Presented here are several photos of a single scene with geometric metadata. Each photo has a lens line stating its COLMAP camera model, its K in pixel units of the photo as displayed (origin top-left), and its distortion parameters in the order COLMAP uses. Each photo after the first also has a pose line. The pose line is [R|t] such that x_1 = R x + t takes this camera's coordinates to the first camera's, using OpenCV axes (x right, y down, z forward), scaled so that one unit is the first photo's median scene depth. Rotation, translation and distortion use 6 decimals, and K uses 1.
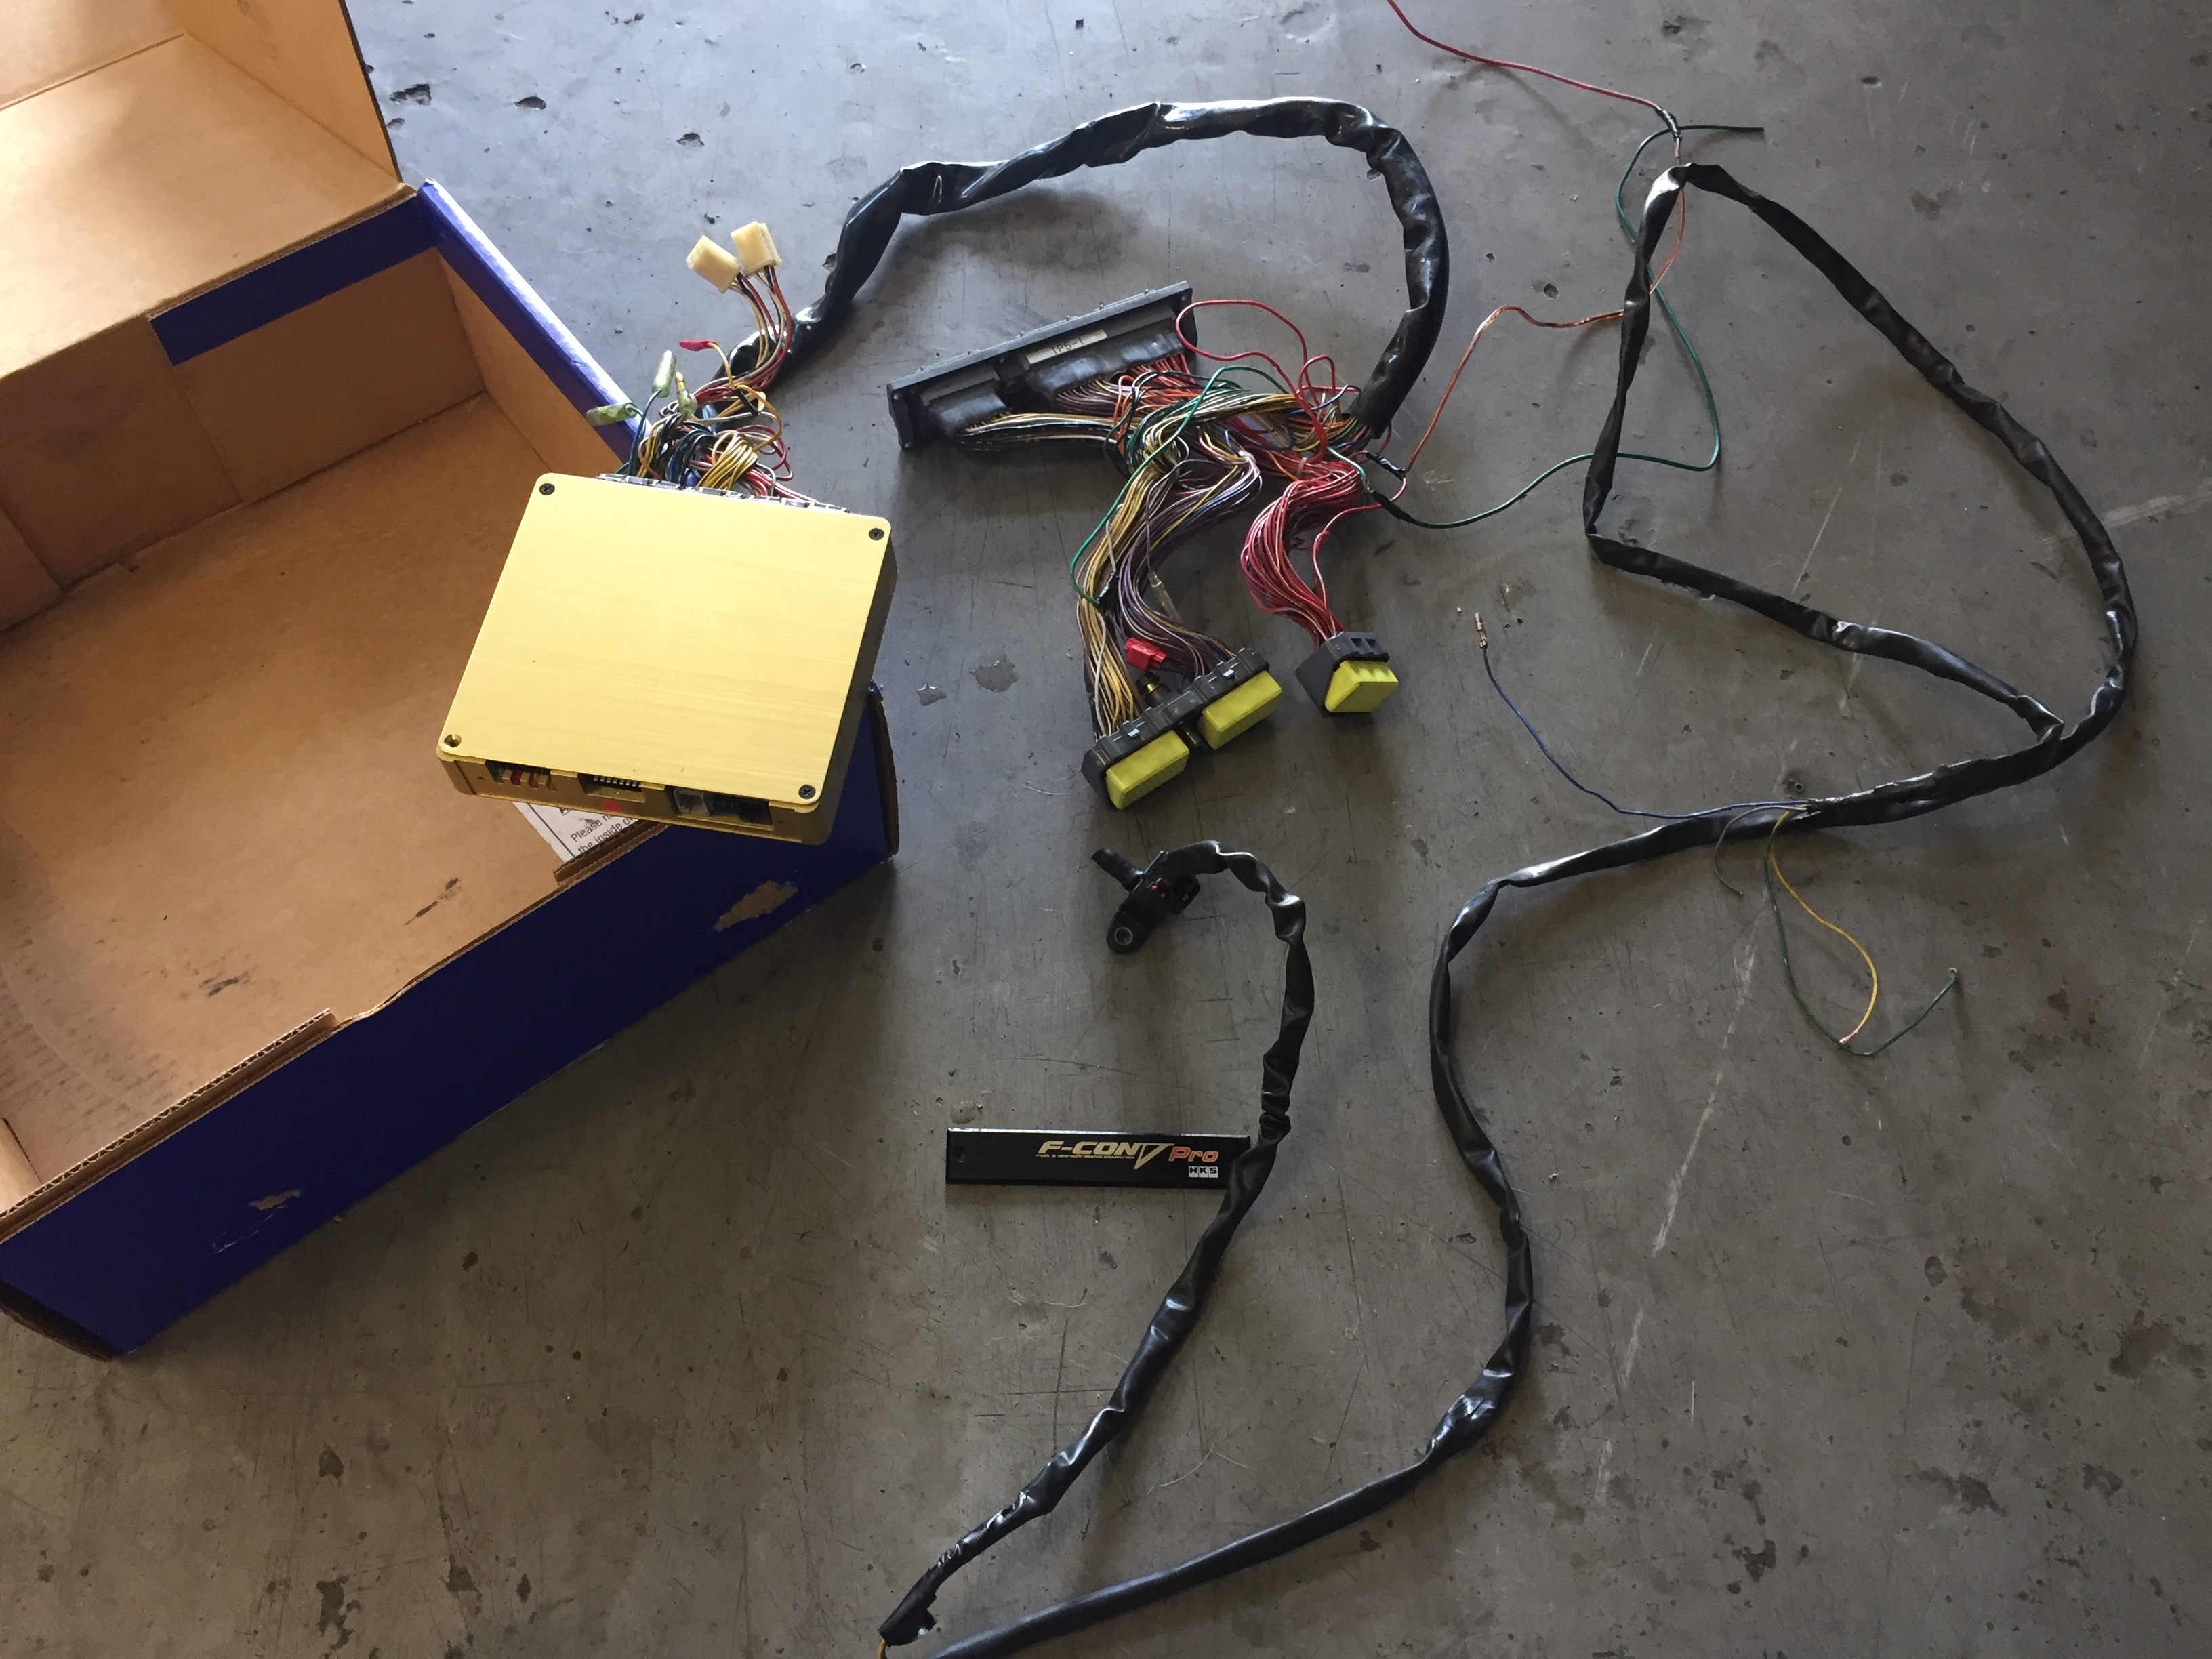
lens RADIAL K [[2172.1, 0, 1104.4], [0, 2172.1, 760.5], [0, 0, 1]] dist [0.127574, -0.269662]
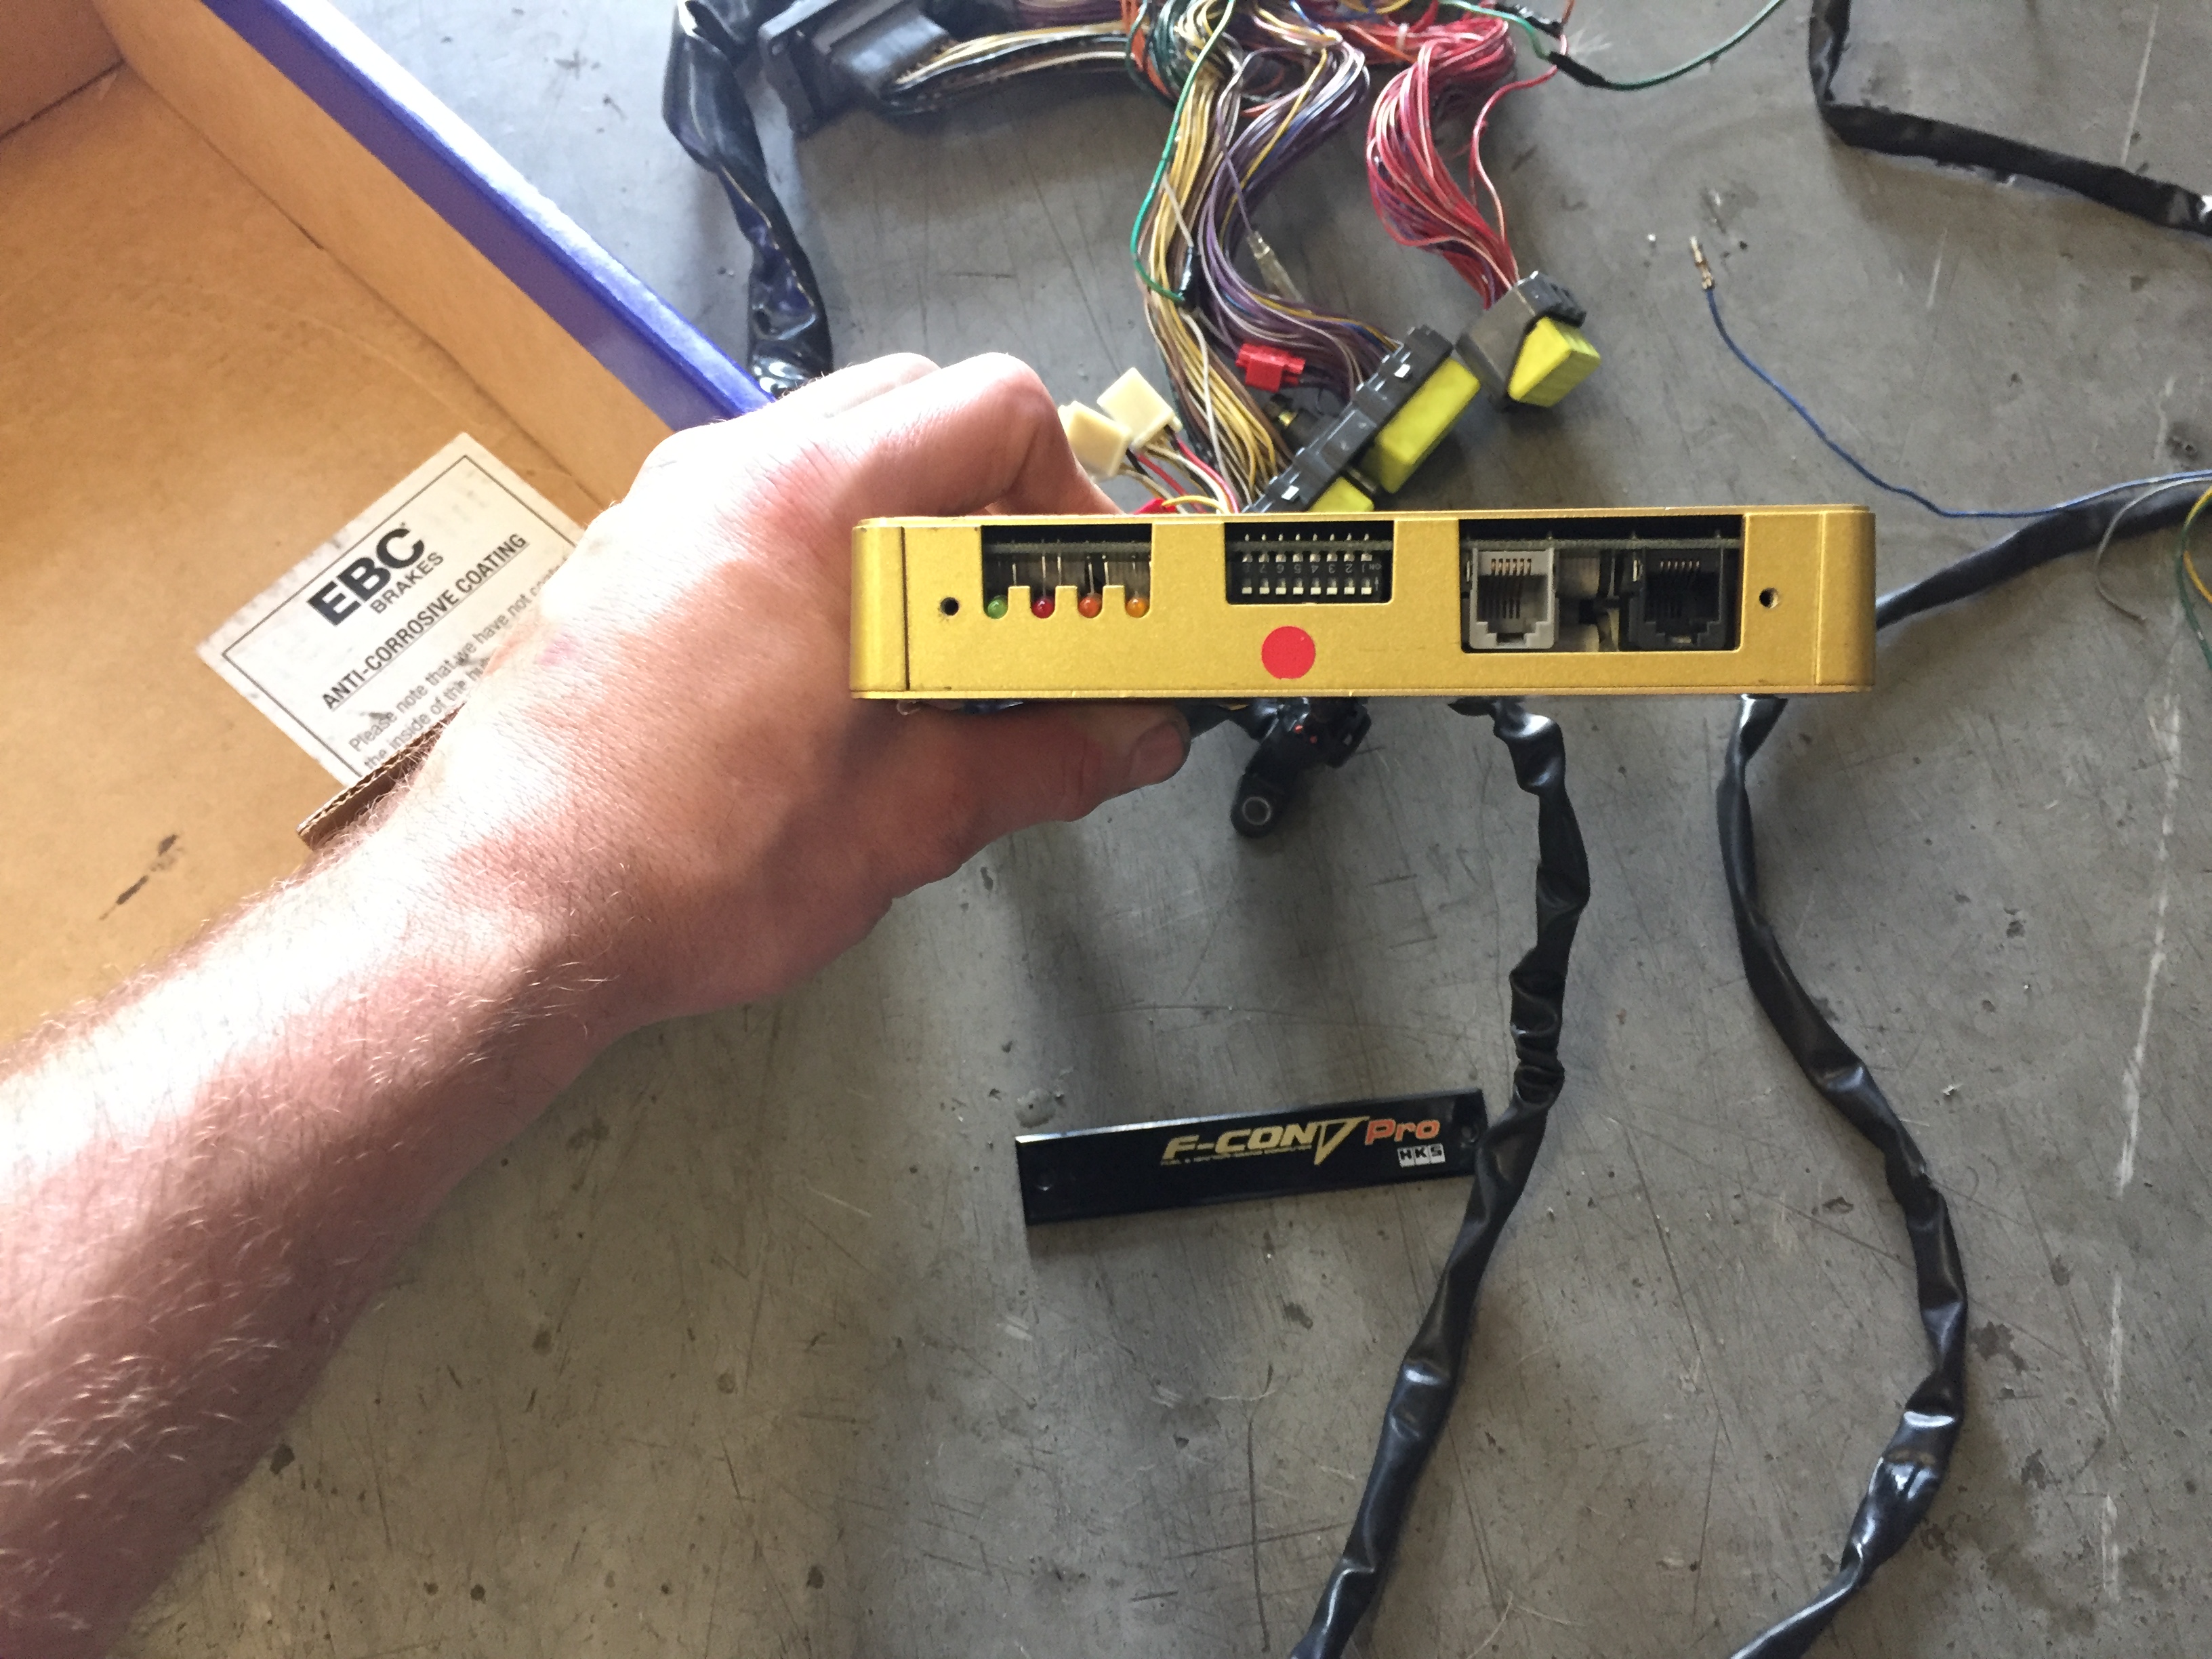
lens RADIAL K [[2172.1, 0, 1104.4], [0, 2172.1, 760.5], [0, 0, 1]] dist [0.127574, -0.269662]
pose [[0.991128, -0.120009, 0.057129, -0.070127], [0.112334, 0.986084, 0.122553, -0.015228], [-0.071041, -0.115048, 0.990816, 0.385221]]
